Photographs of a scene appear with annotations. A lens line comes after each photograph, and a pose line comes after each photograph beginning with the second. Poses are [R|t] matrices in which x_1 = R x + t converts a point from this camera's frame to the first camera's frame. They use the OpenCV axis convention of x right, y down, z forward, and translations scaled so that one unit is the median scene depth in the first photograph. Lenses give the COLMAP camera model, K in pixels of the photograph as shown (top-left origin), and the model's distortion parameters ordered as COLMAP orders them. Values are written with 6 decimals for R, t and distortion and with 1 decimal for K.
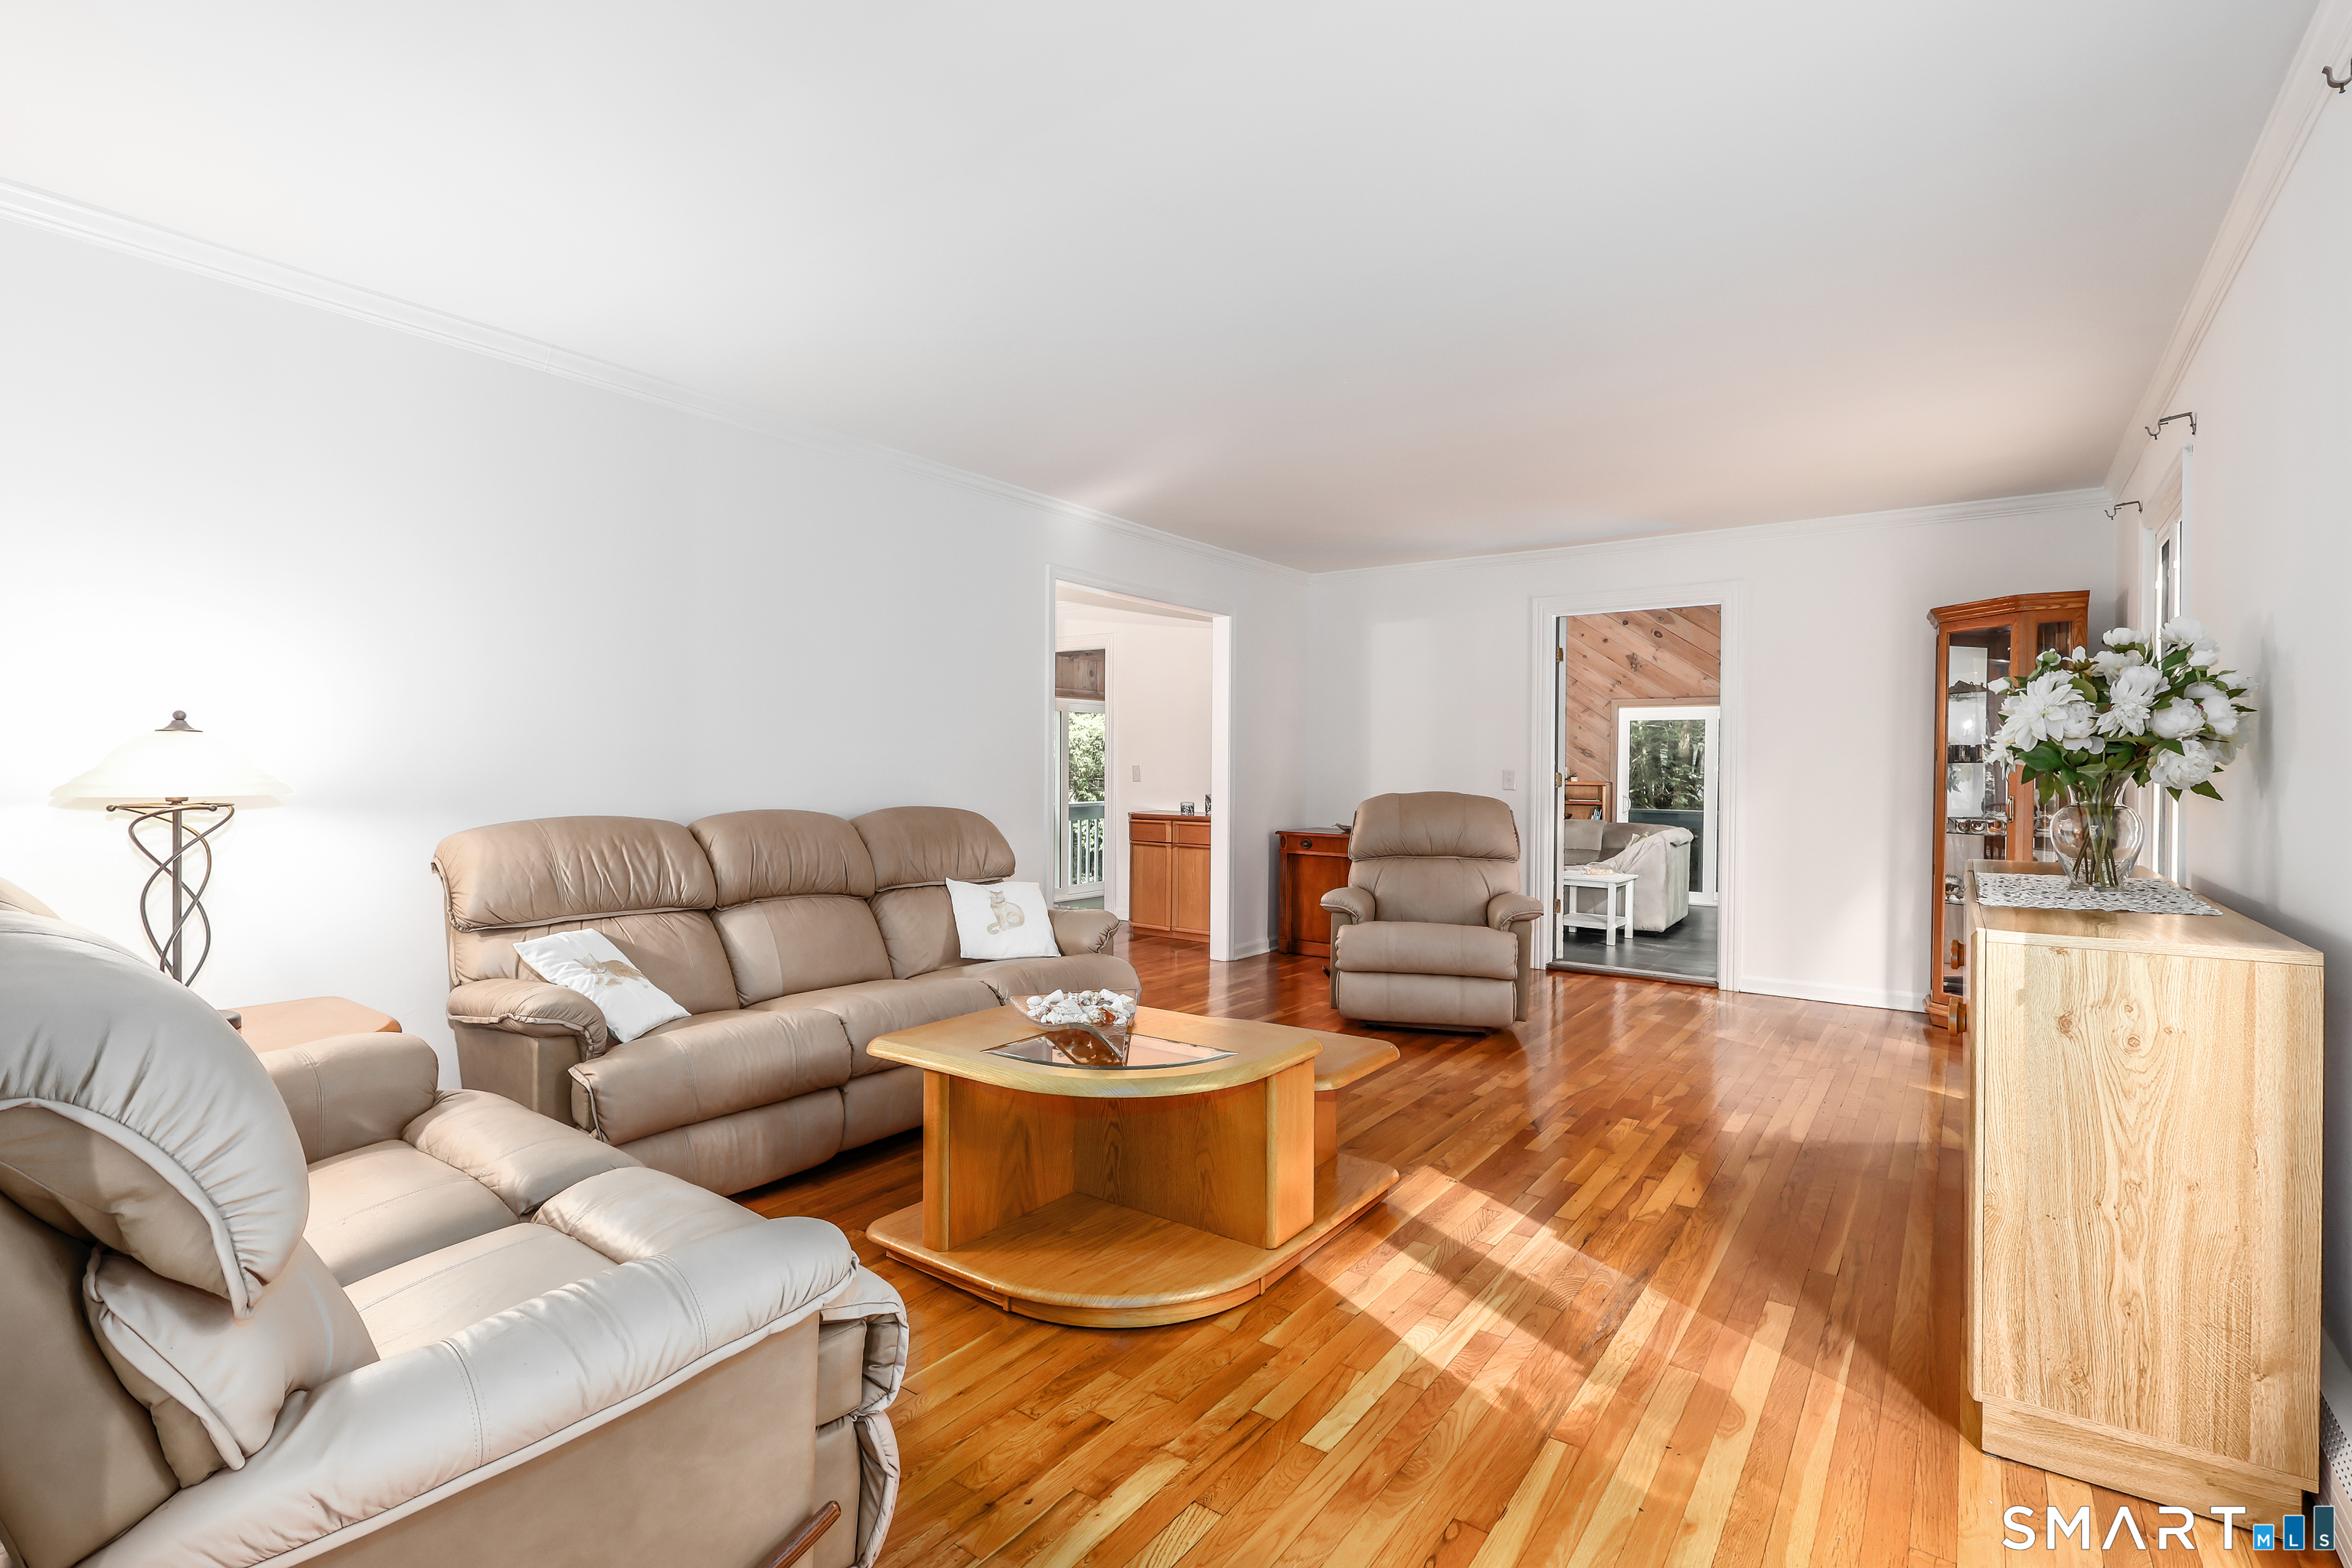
lens RADIAL K [[1081.8, 0, 1180.0], [0, 1081.8, 783.4], [0, 0, 1]] dist [-0.002352, 0.000408]
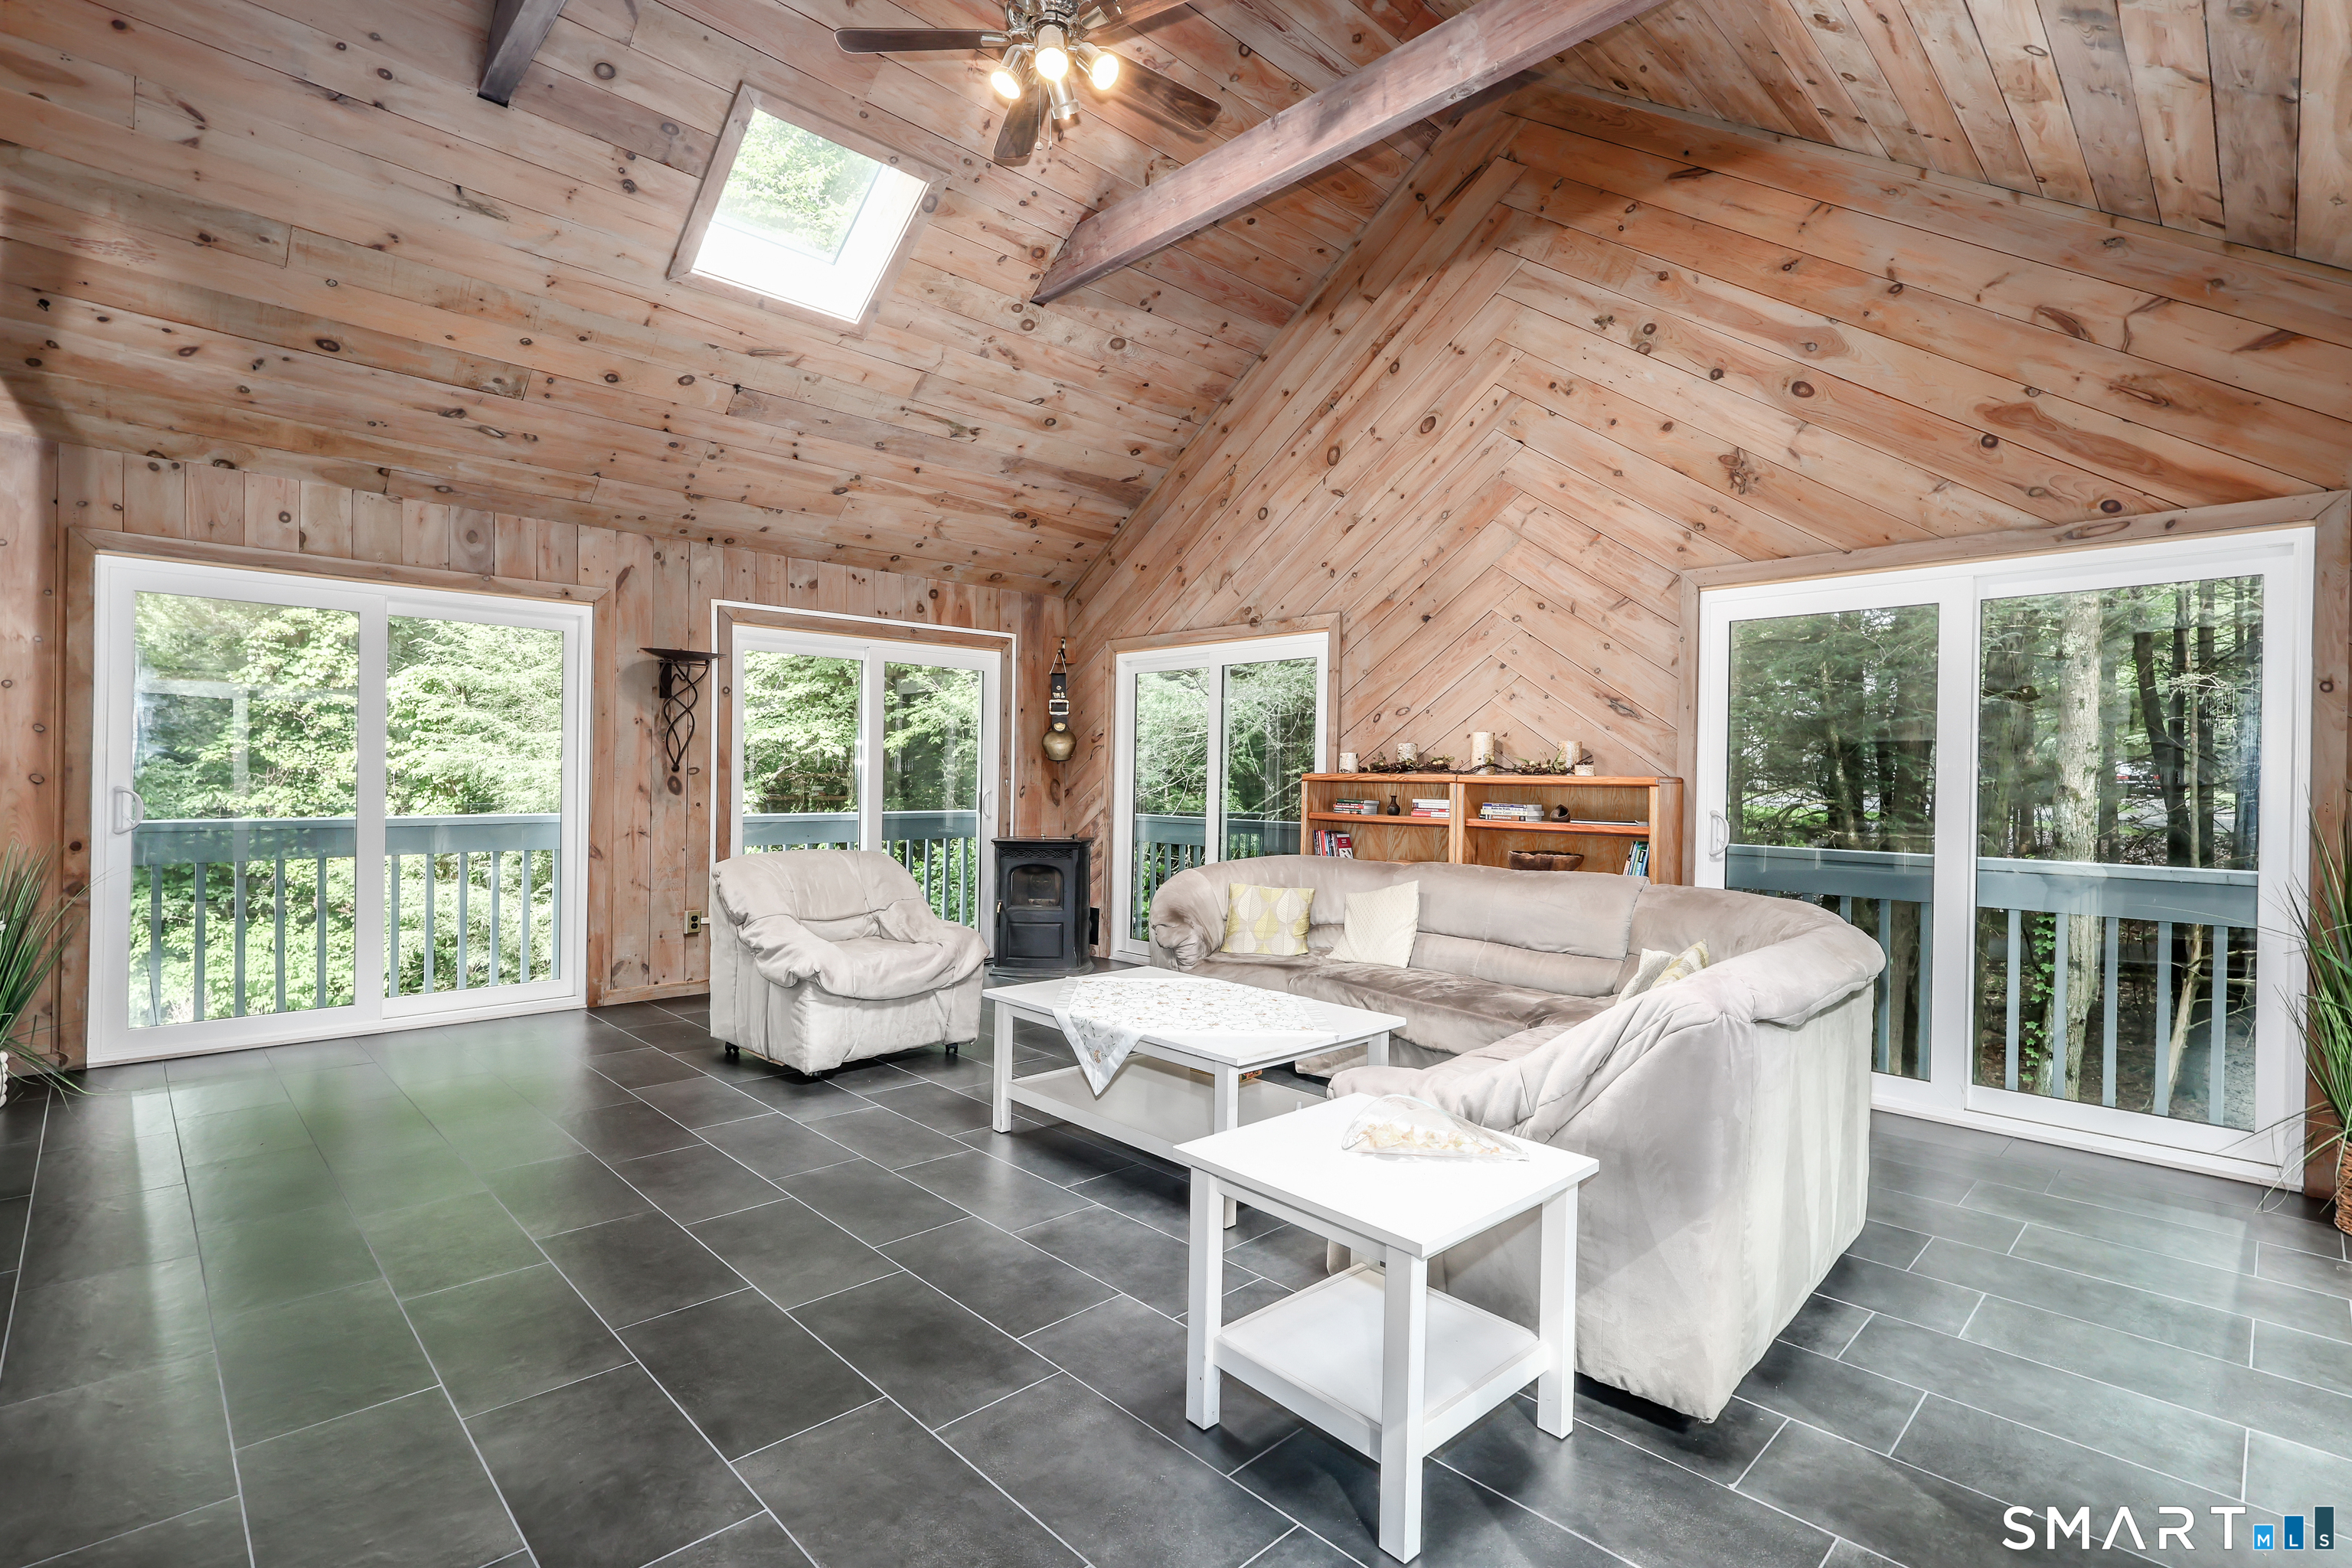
lens RADIAL K [[1081.8, 0, 1174.5], [0, 1081.8, 781.6], [0, 0, 1]] dist [-0.002352, 0.000408]
pose [[0.984267, 0.002834, -0.176666, 0.287399], [-0.004736, 0.999935, -0.010344, 0.005341], [0.176626, 0.011018, 0.984216, 0.578671]]
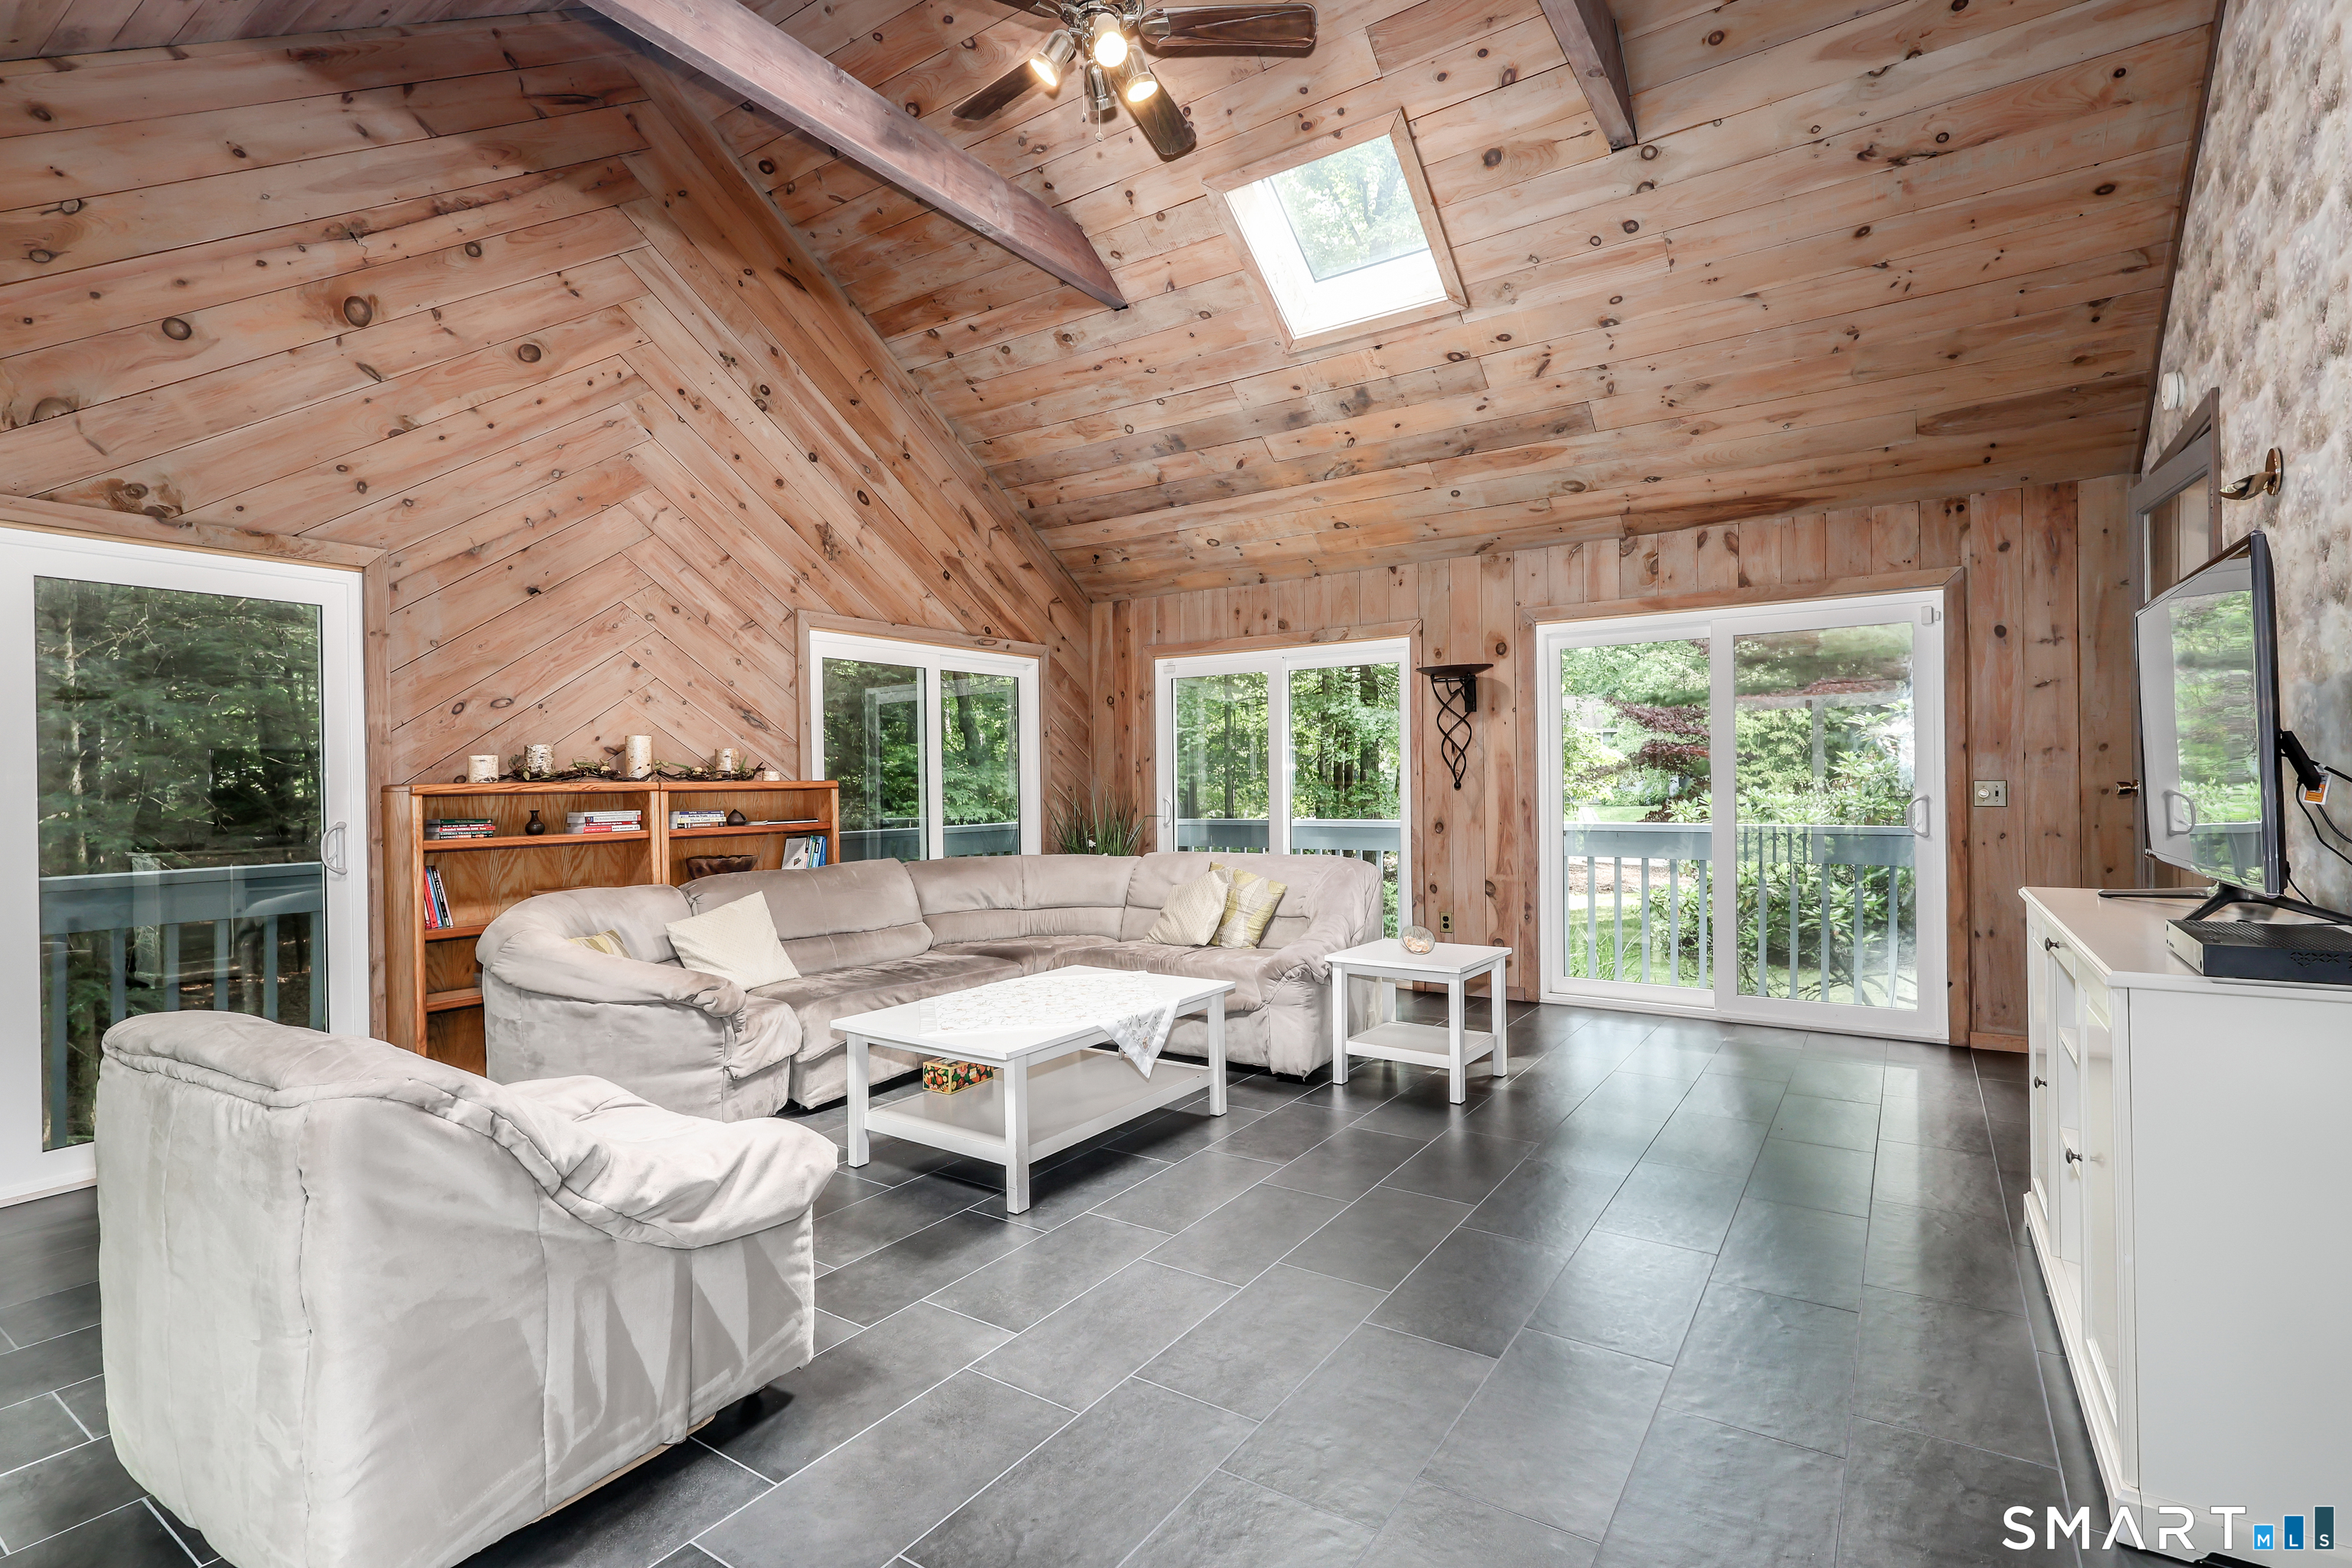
lens RADIAL K [[1081.8, 0, 1180.5], [0, 1081.8, 776.8], [0, 0, 1]] dist [-0.002352, 0.000408]
pose [[-0.024708, -0.008629, 0.999657, -0.086714], [0.026062, 0.999617, 0.009273, -0.003247], [-0.999355, 0.026282, -0.024473, 0.849607]]
